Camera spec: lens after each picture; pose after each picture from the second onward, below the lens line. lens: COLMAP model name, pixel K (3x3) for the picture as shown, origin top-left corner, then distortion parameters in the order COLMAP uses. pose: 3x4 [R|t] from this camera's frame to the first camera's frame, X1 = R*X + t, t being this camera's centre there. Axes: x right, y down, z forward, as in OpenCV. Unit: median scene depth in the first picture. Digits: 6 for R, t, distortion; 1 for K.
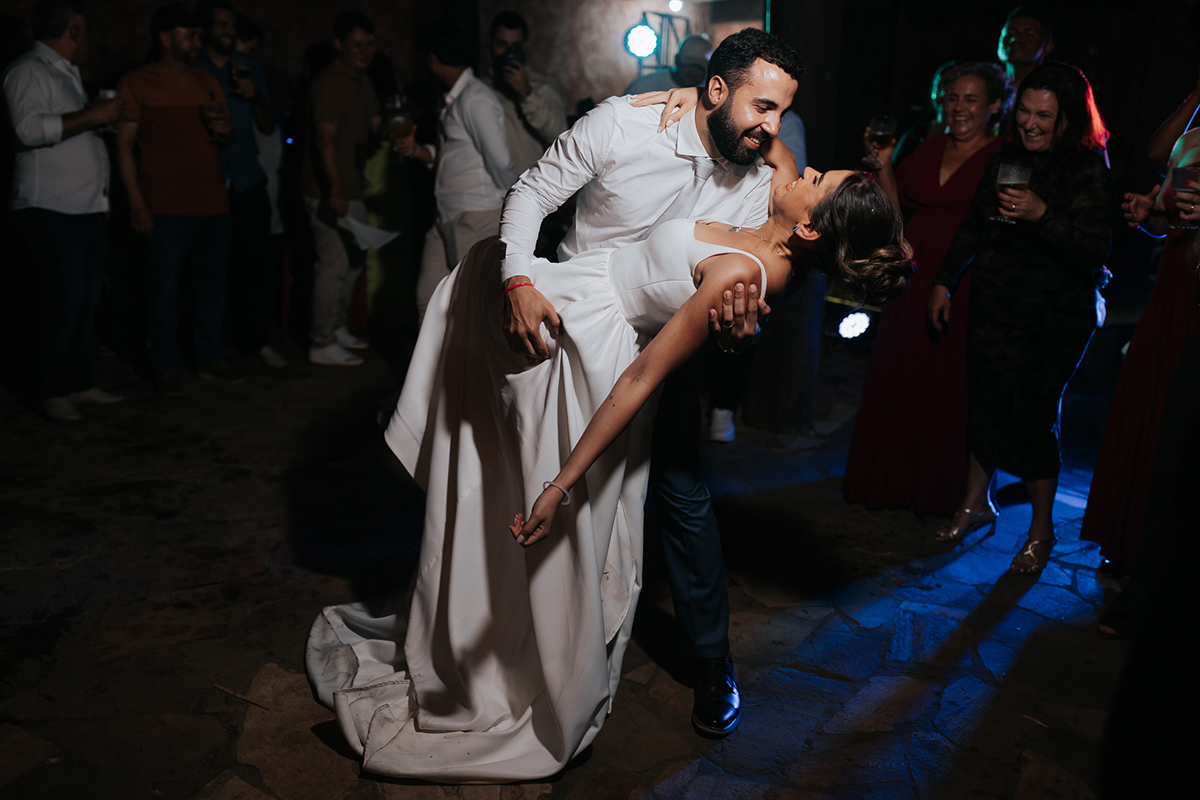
lens RADIAL K [[1105.8, 0, 593.5], [0, 1105.8, 408.1], [0, 0, 1]] dist [-0.009827, 0.000000]
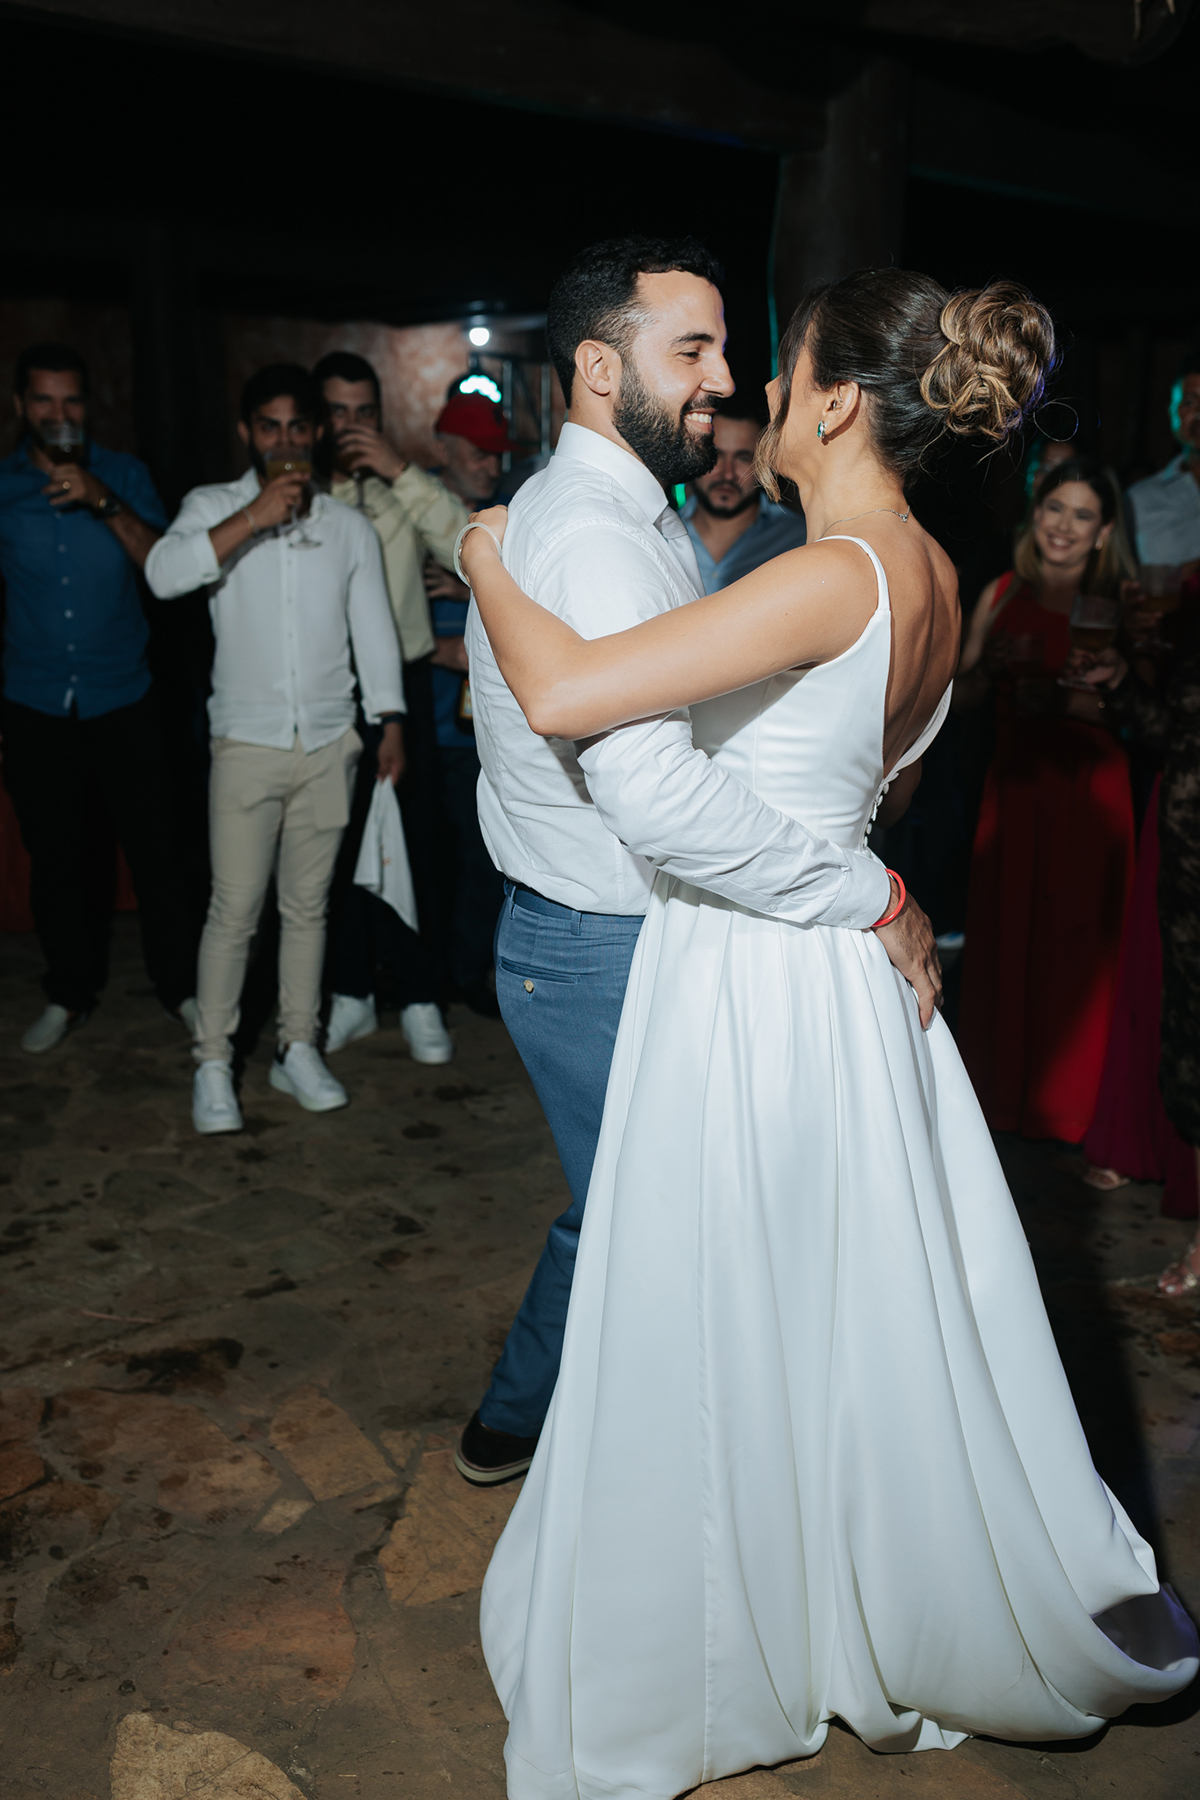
lens RADIAL K [[1658.7, 0, 584.1], [0, 1658.7, 894.9], [0, 0, 1]] dist [-0.009827, 0.000000]
pose [[0.982156, -0.076584, 0.171766, -0.096598], [0.079596, 0.996770, -0.010707, -0.056168], [-0.170391, 0.024188, 0.985080, 0.111773]]
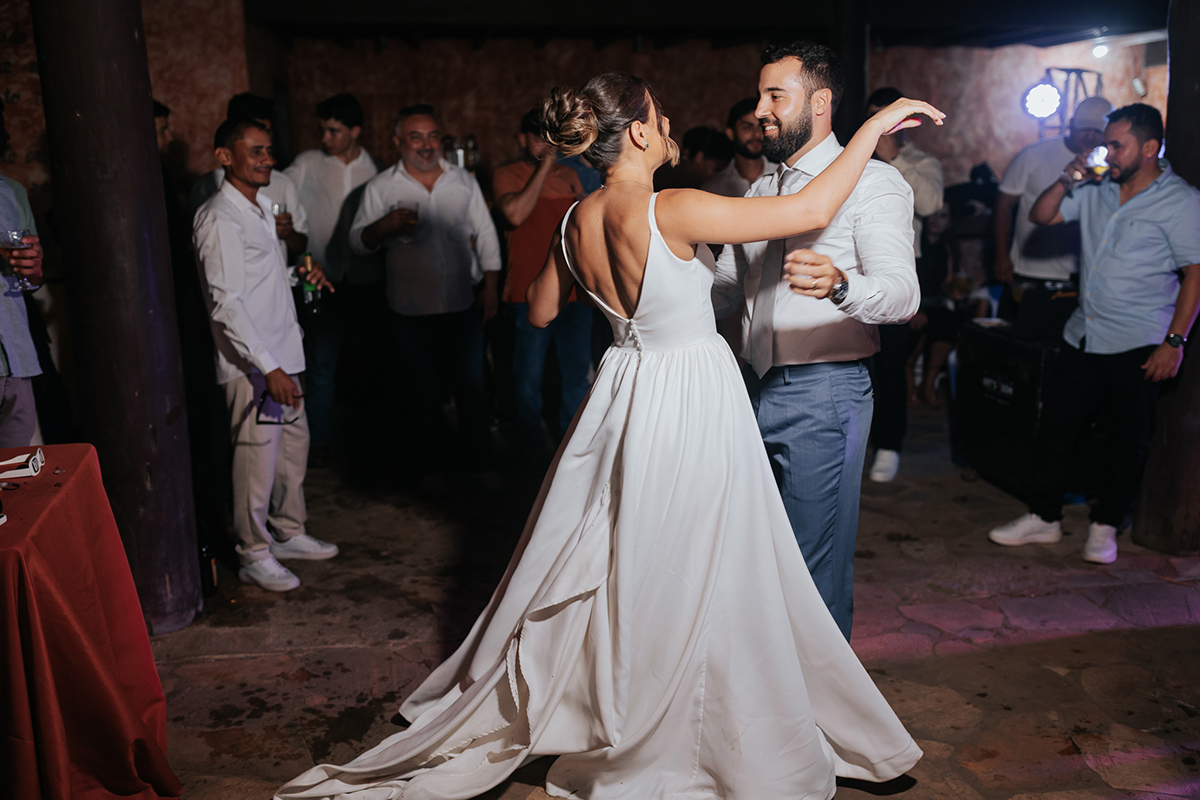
lens RADIAL K [[1105.8, 0, 604.6], [0, 1105.8, 409.6], [0, 0, 1]] dist [-0.009827, 0.000000]
pose [[0.932841, 0.029111, -0.359110, 0.051050], [-0.044762, 0.998372, -0.035344, -0.034670], [0.357496, 0.049045, 0.932626, 0.036103]]
